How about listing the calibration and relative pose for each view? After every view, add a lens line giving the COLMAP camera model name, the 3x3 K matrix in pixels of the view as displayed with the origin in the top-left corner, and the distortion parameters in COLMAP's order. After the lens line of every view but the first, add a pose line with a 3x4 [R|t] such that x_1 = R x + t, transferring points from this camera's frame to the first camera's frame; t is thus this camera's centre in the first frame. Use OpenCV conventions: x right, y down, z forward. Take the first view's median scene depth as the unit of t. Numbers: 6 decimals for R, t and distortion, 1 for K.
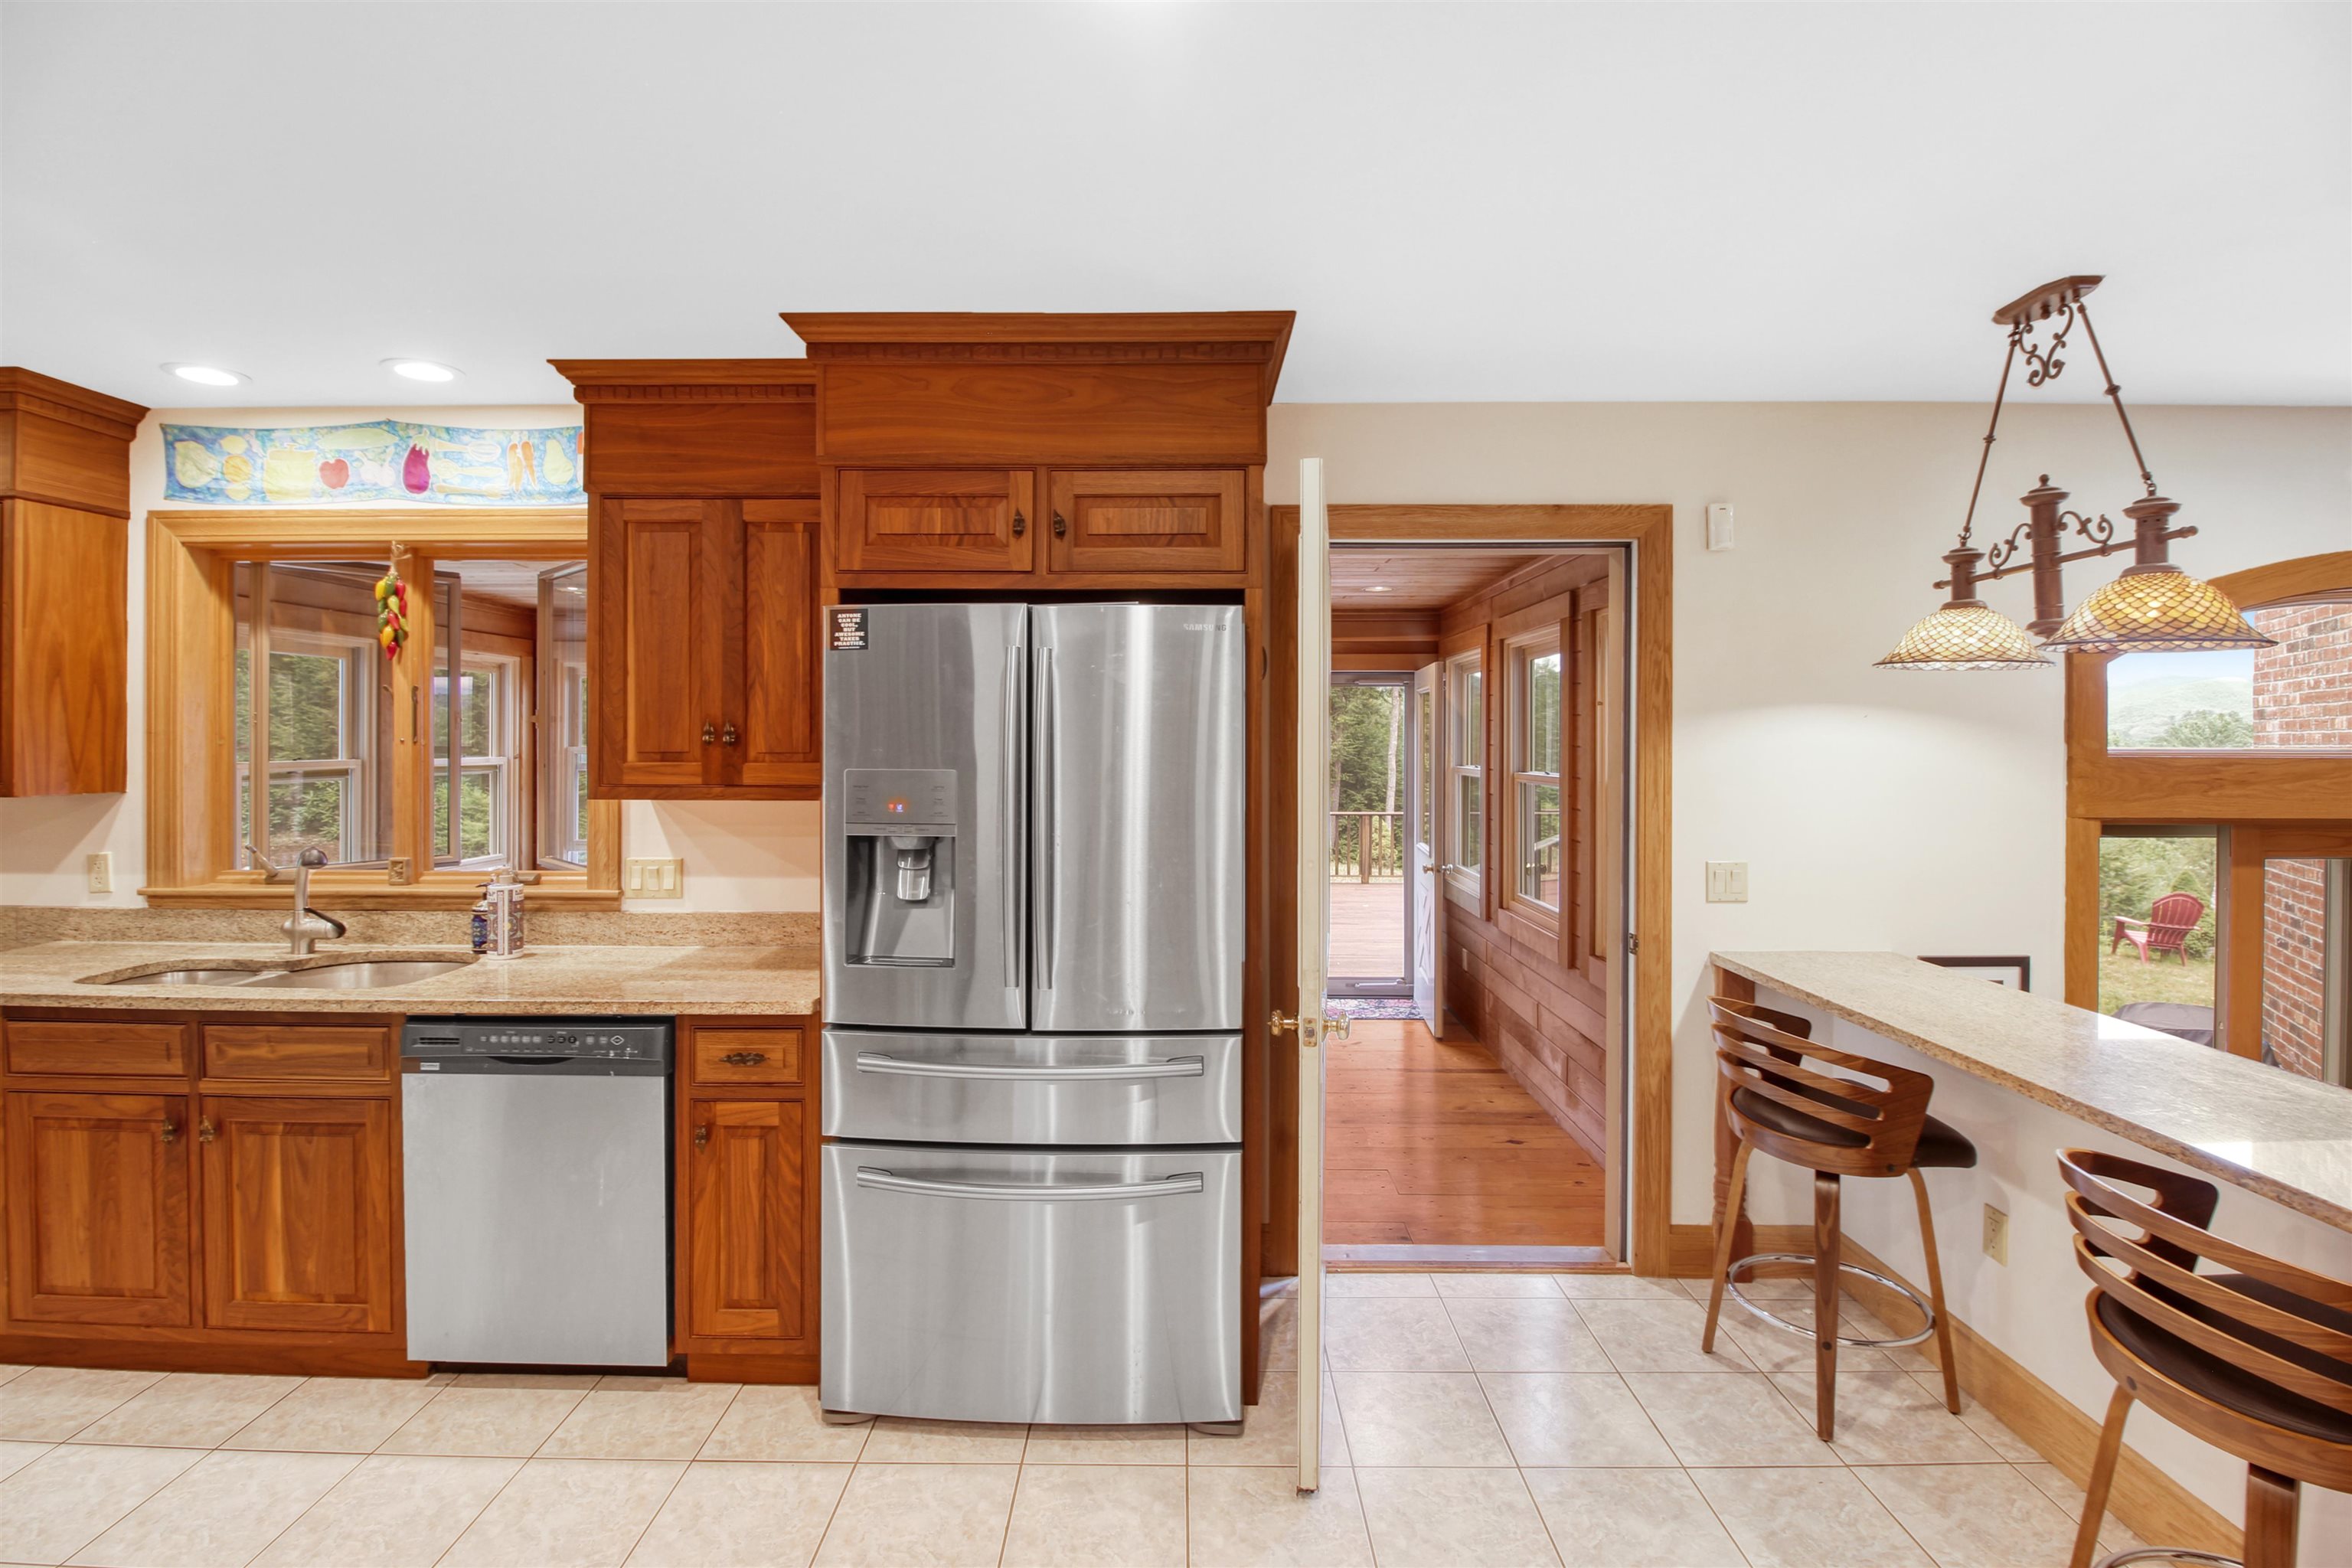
lens RADIAL K [[1117.1, 0, 1170.7], [0, 1117.1, 747.8], [0, 0, 1]] dist [0.001995, -0.013621]
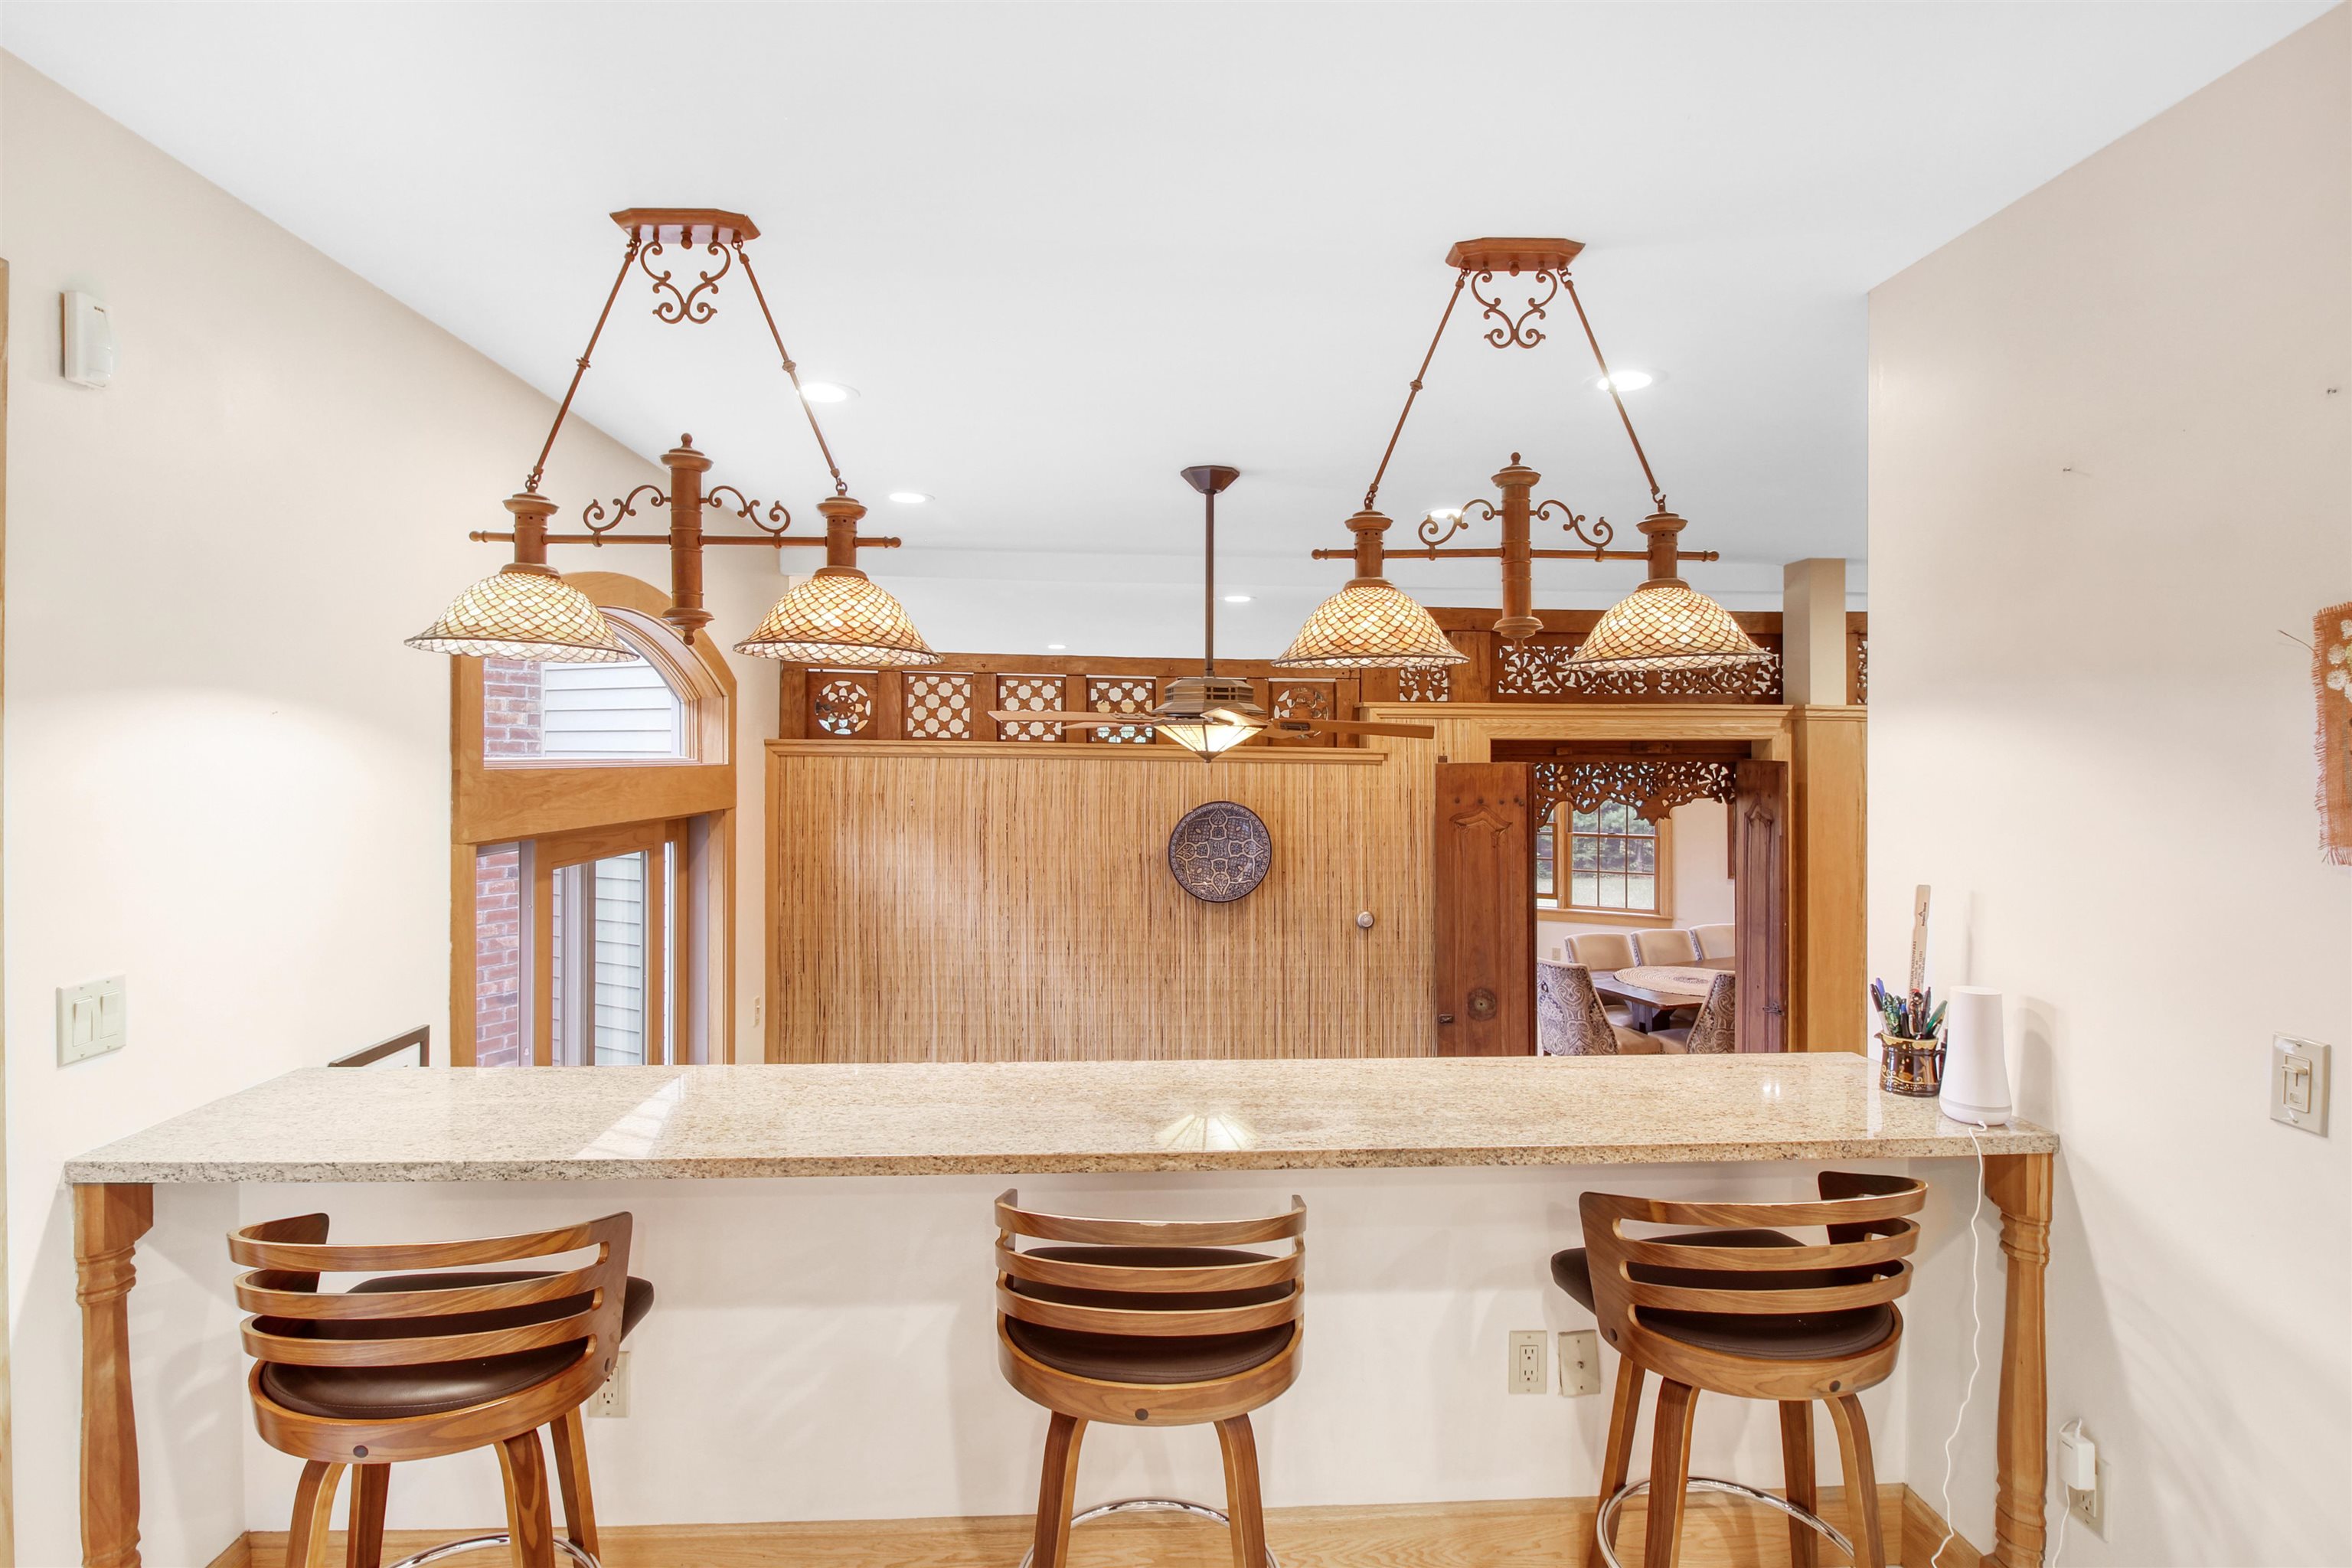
lens RADIAL K [[986.8, 0, 1176.0], [0, 986.8, 771.1], [0, 0, 1]] dist [0.001554, -0.019035]
pose [[-0.086532, -0.013774, 0.996154, 0.013942], [0.001035, 0.999903, 0.013916, -0.002239], [-0.996249, 0.002235, -0.086509, 0.680079]]
